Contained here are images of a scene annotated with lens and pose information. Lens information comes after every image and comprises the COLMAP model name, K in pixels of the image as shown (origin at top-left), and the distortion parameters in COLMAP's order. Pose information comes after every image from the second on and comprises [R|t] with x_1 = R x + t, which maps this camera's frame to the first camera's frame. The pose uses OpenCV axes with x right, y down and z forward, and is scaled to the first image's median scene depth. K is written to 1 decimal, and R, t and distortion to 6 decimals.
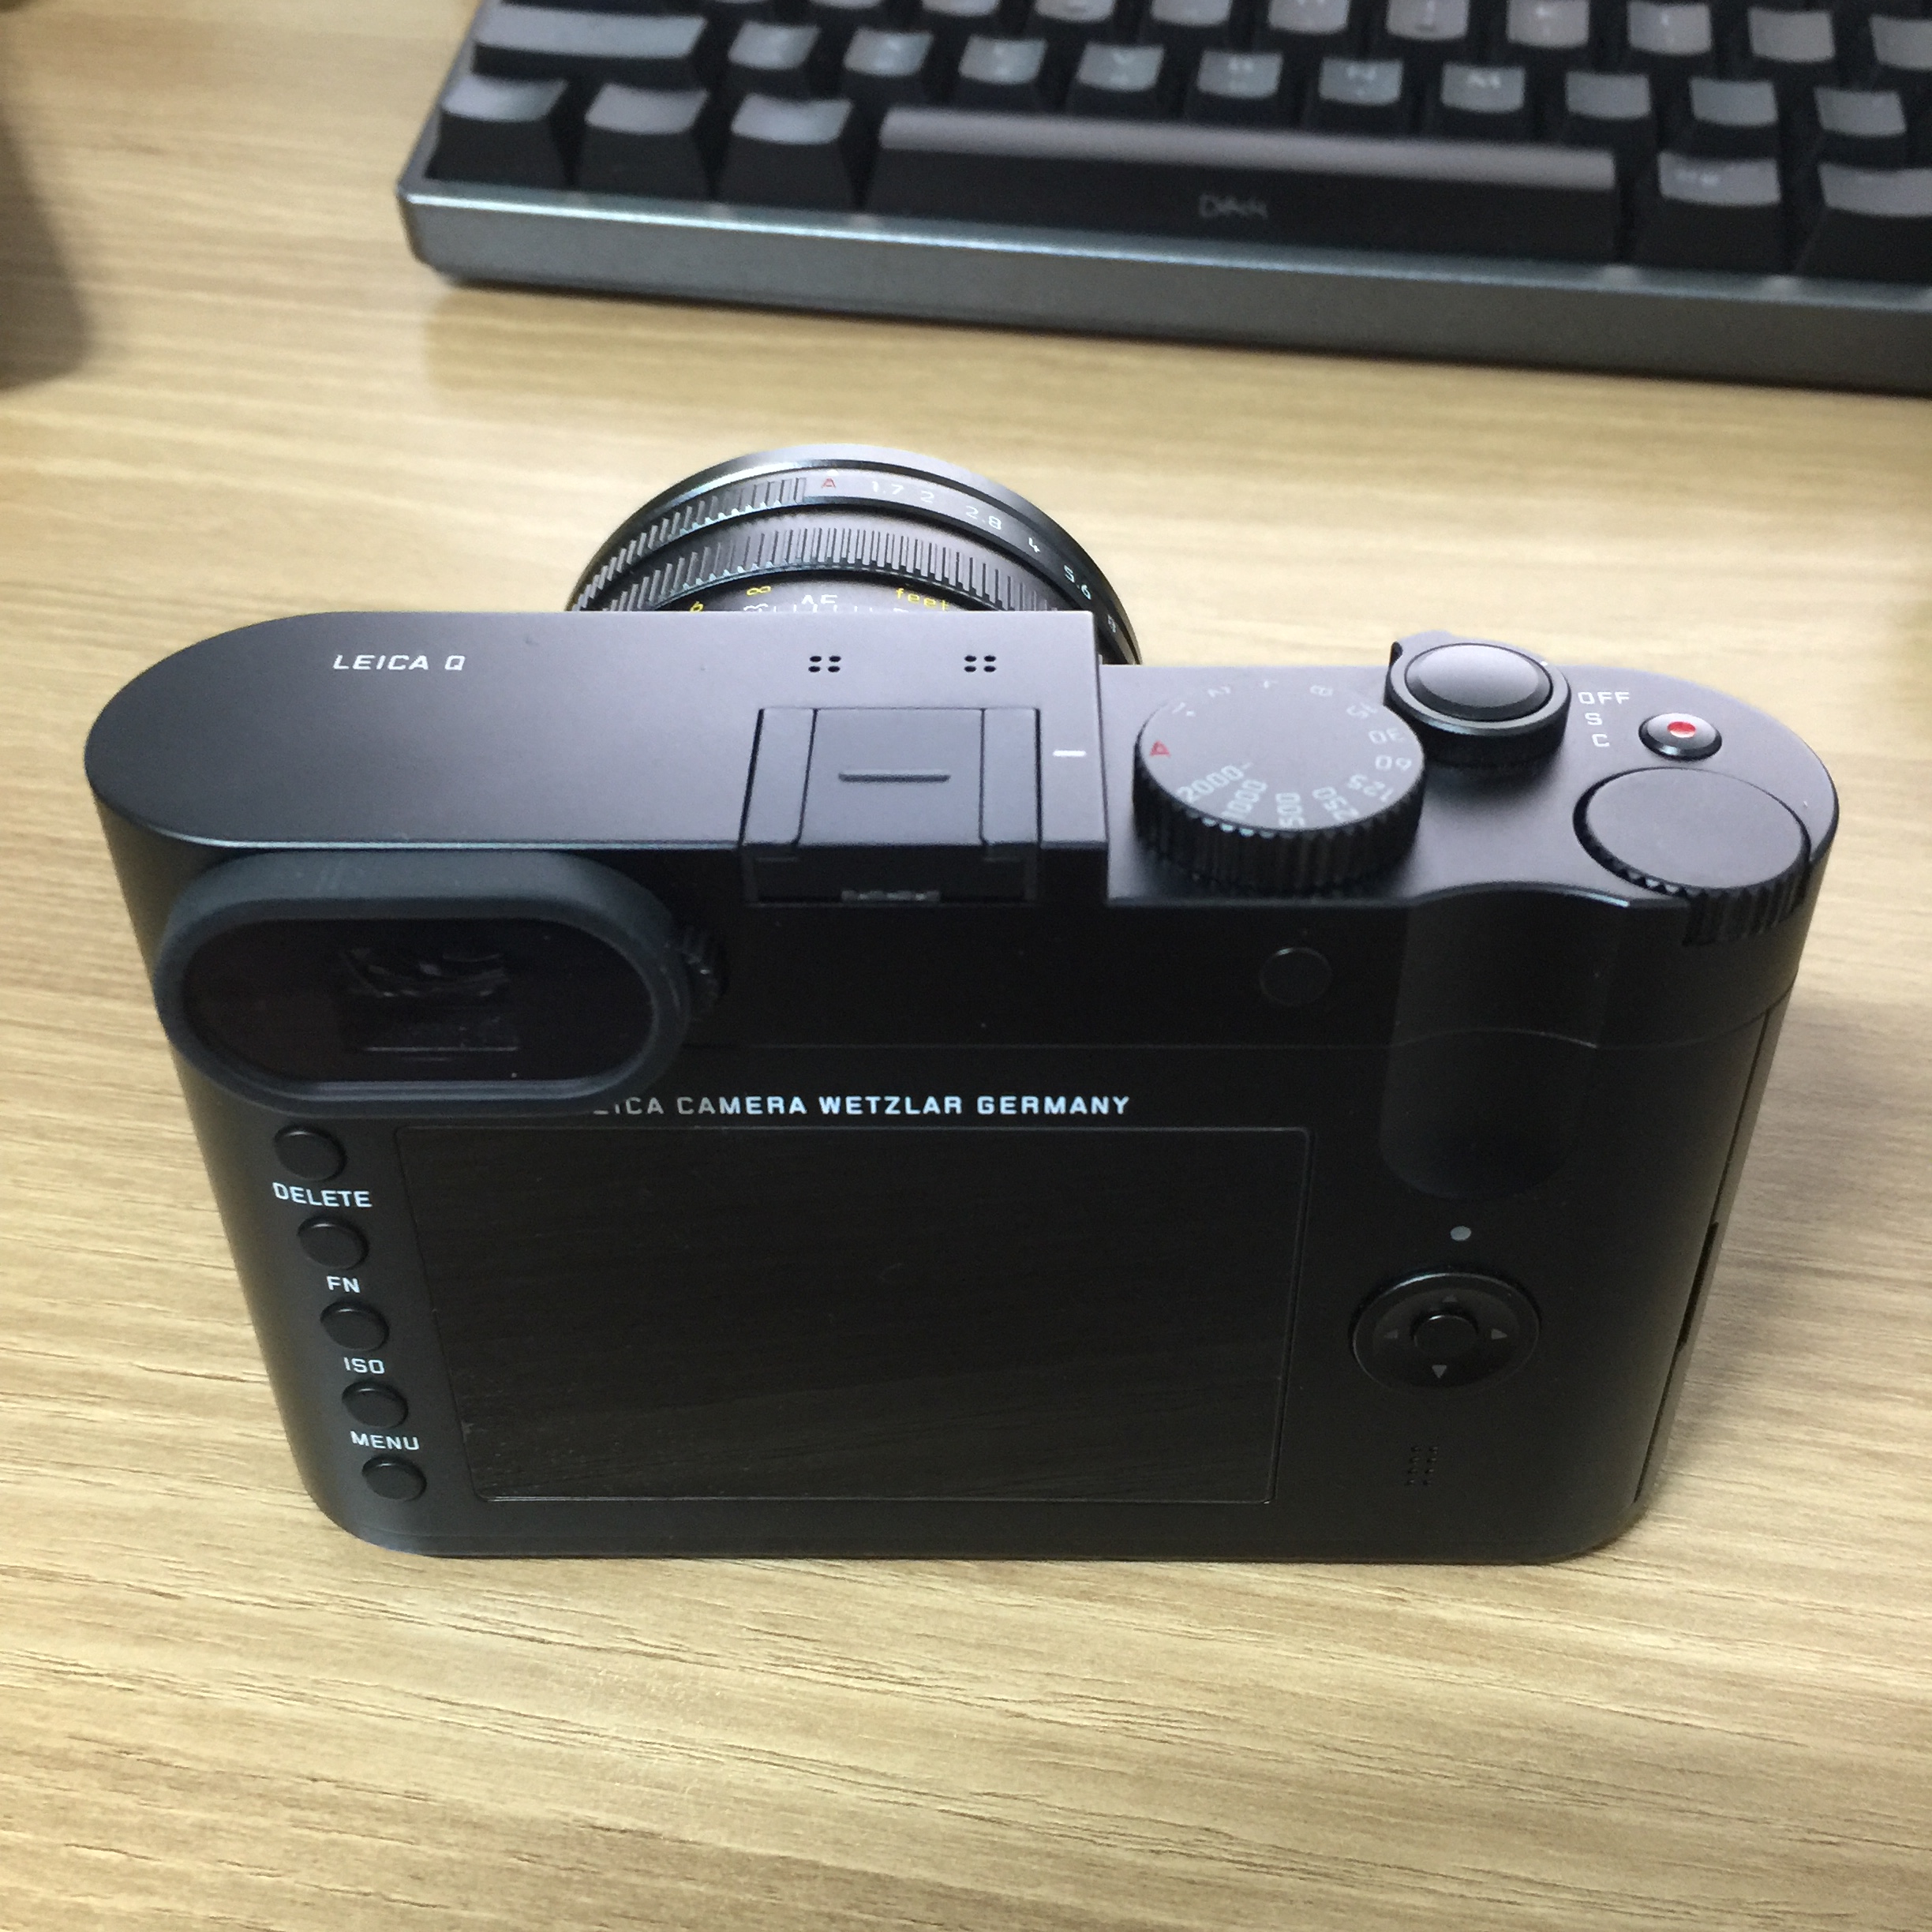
lens RADIAL K [[2269.5, 0, 962.1], [0, 2269.5, 957.4], [0, 0, 1]] dist [0.078154, -0.169227]
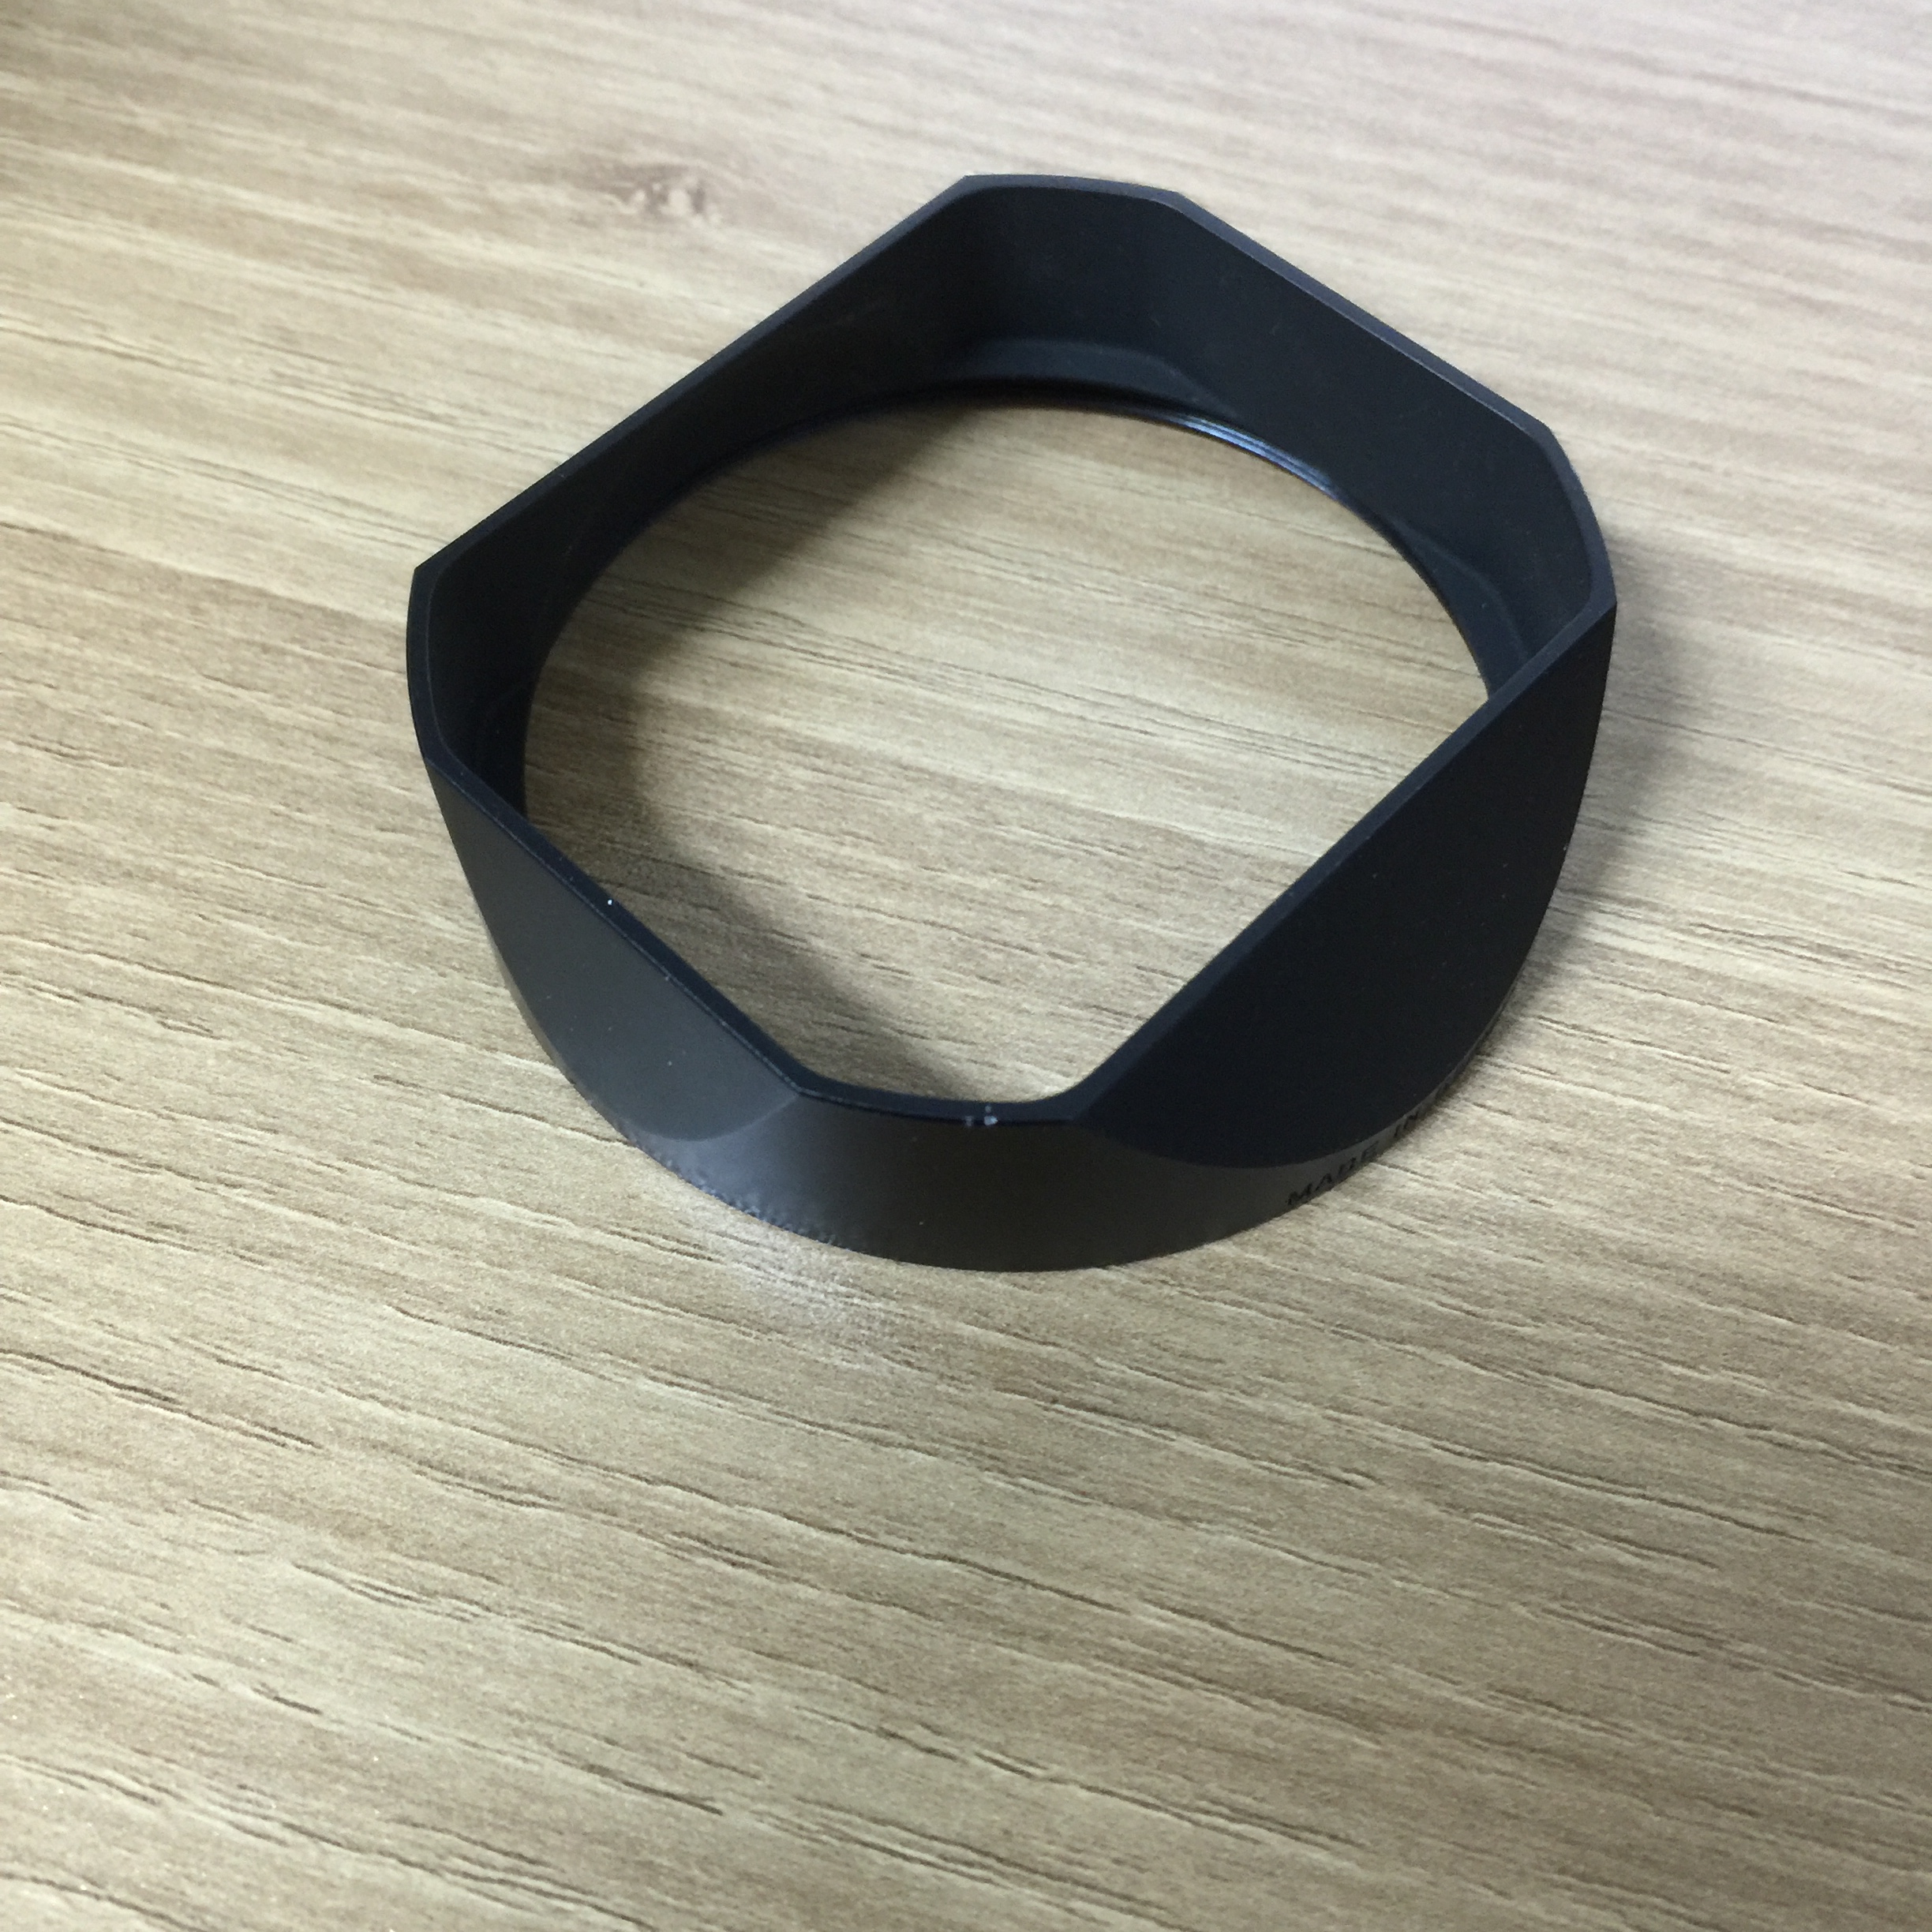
lens RADIAL K [[2289.6, 0, 966.0], [0, 2289.6, 966.0], [0, 0, 1]] dist [0.074693, -0.169439]
pose [[0.990446, 0.121297, -0.065599, 0.219050], [-0.099941, 0.959165, 0.264602, 0.266402], [0.095016, -0.255518, 0.962124, 0.225333]]
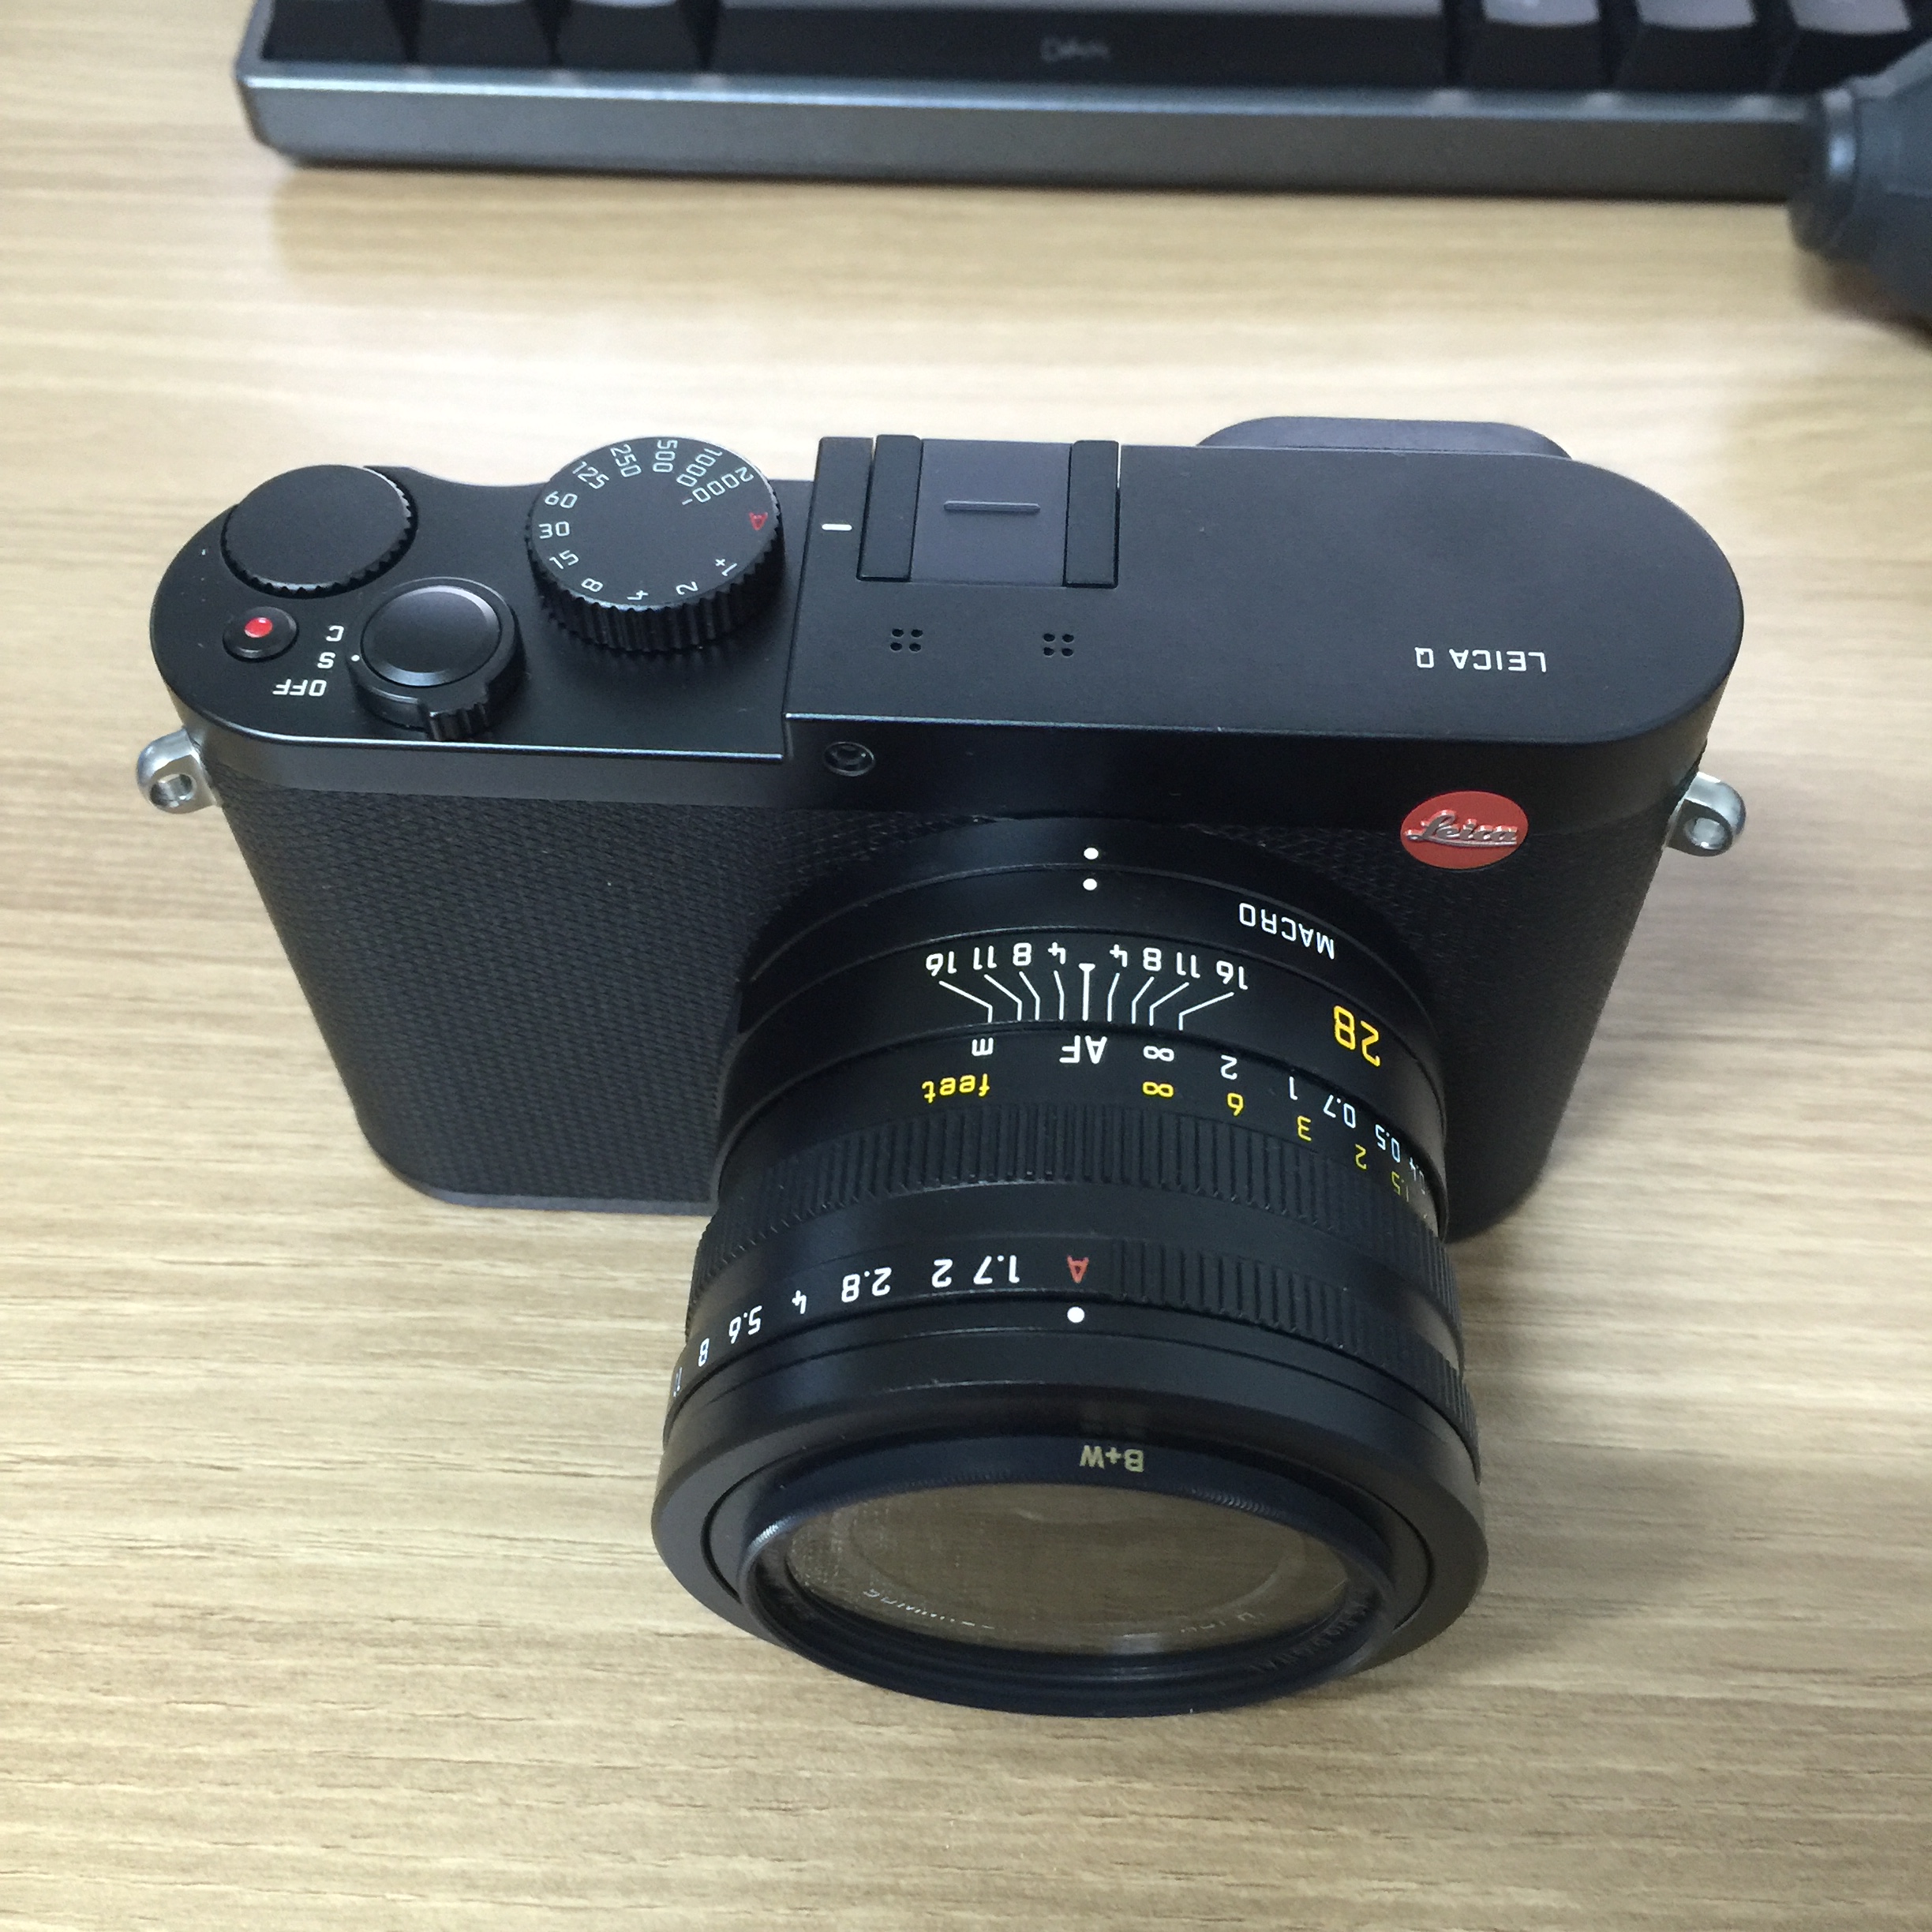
lens RADIAL K [[2269.5, 0, 962.1], [0, 2269.5, 957.4], [0, 0, 1]] dist [0.078154, -0.169227]
pose [[0.994147, -0.080405, 0.072157, -0.064860], [0.074792, 0.994192, 0.077381, -0.014510], [-0.077959, -0.071531, 0.994387, -0.069080]]
